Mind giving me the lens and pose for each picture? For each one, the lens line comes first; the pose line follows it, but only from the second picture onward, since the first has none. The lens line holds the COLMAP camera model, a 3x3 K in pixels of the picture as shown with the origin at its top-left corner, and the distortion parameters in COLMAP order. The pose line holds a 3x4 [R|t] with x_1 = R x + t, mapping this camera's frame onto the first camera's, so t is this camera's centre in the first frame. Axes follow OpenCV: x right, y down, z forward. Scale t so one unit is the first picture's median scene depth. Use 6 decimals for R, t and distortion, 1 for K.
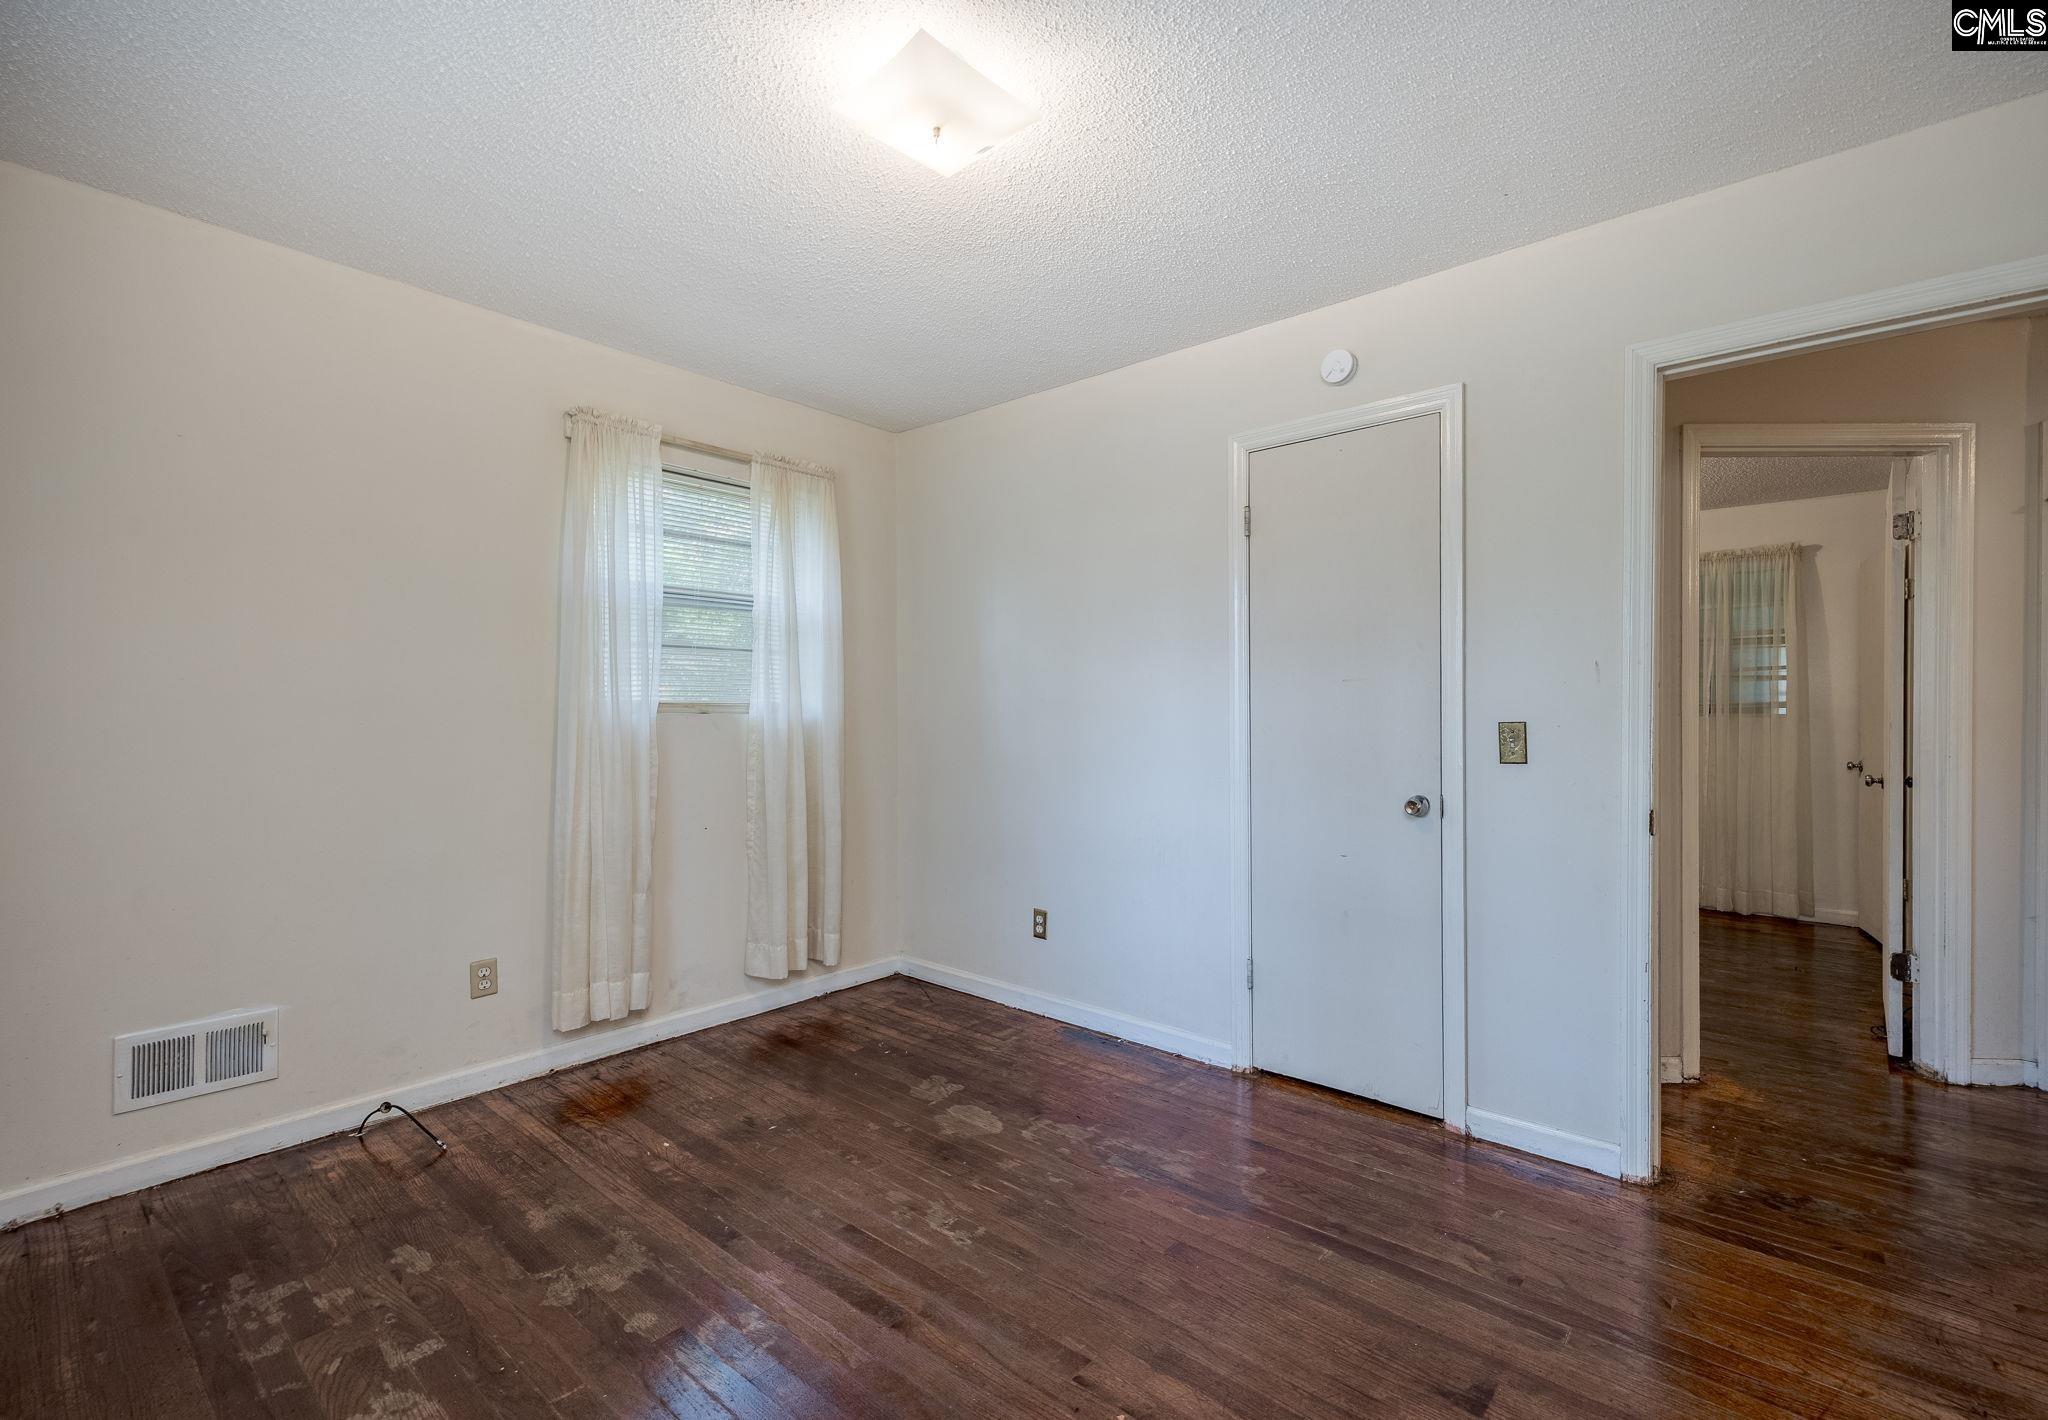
lens RADIAL K [[945.9, 0, 1028.0], [0, 945.9, 715.8], [0, 0, 1]] dist [0.011511, -0.000007]
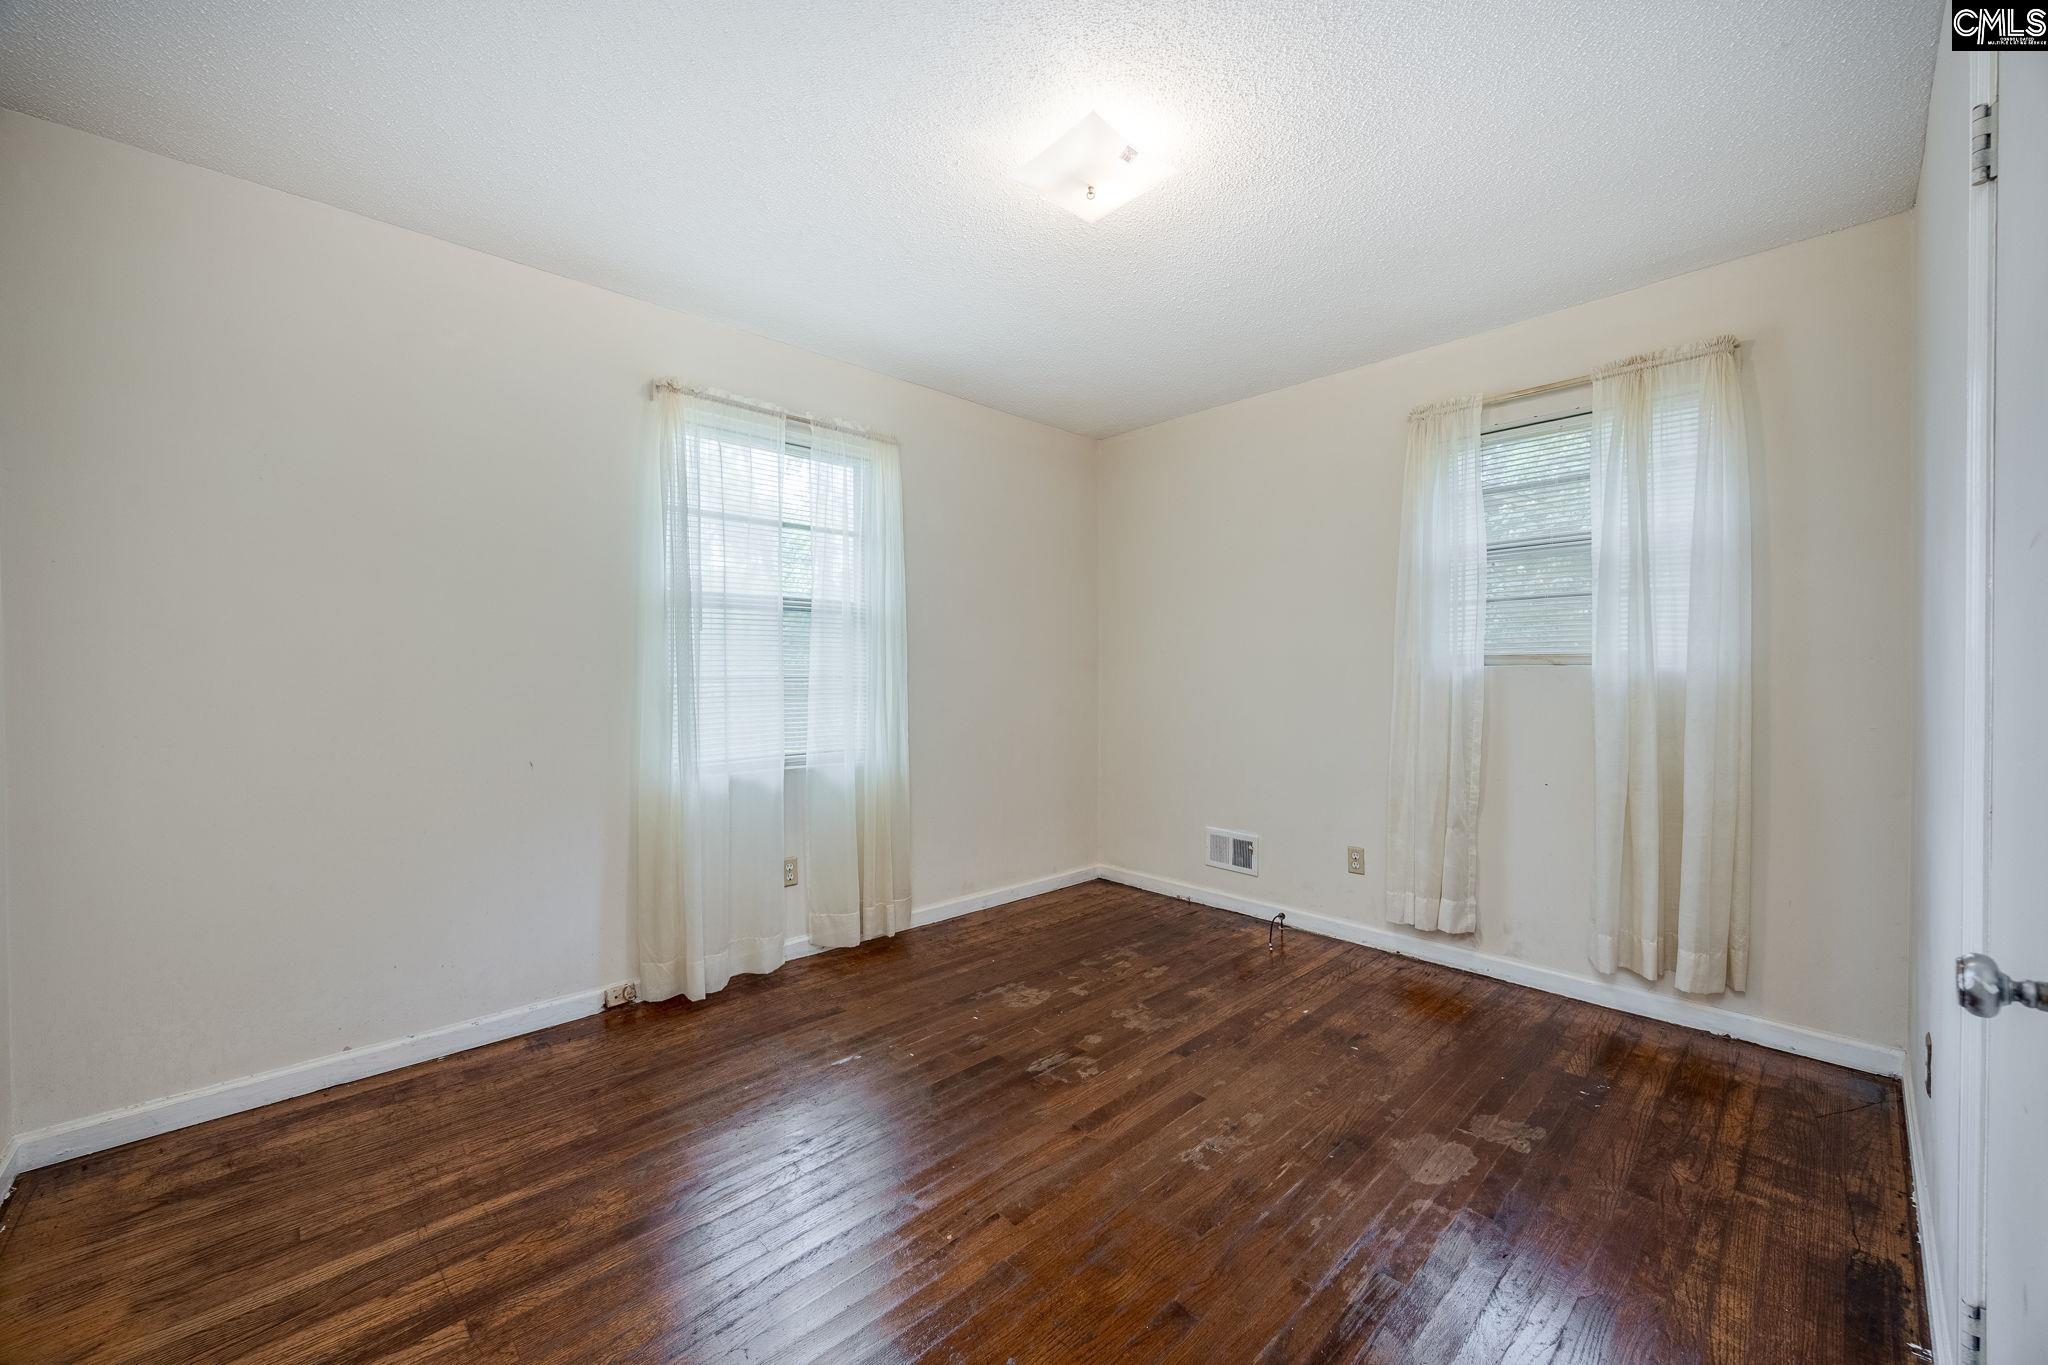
lens RADIAL K [[768.0, 0, 1024.0], [0, 768.0, 682.5], [0, 0, 1]] dist [-0.000855, -0.000054]
pose [[-0.107018, 0.018256, -0.994089, 0.573663], [-0.000664, 0.999830, 0.018433, 0.000767], [0.994257, 0.002633, -0.106987, 0.648413]]
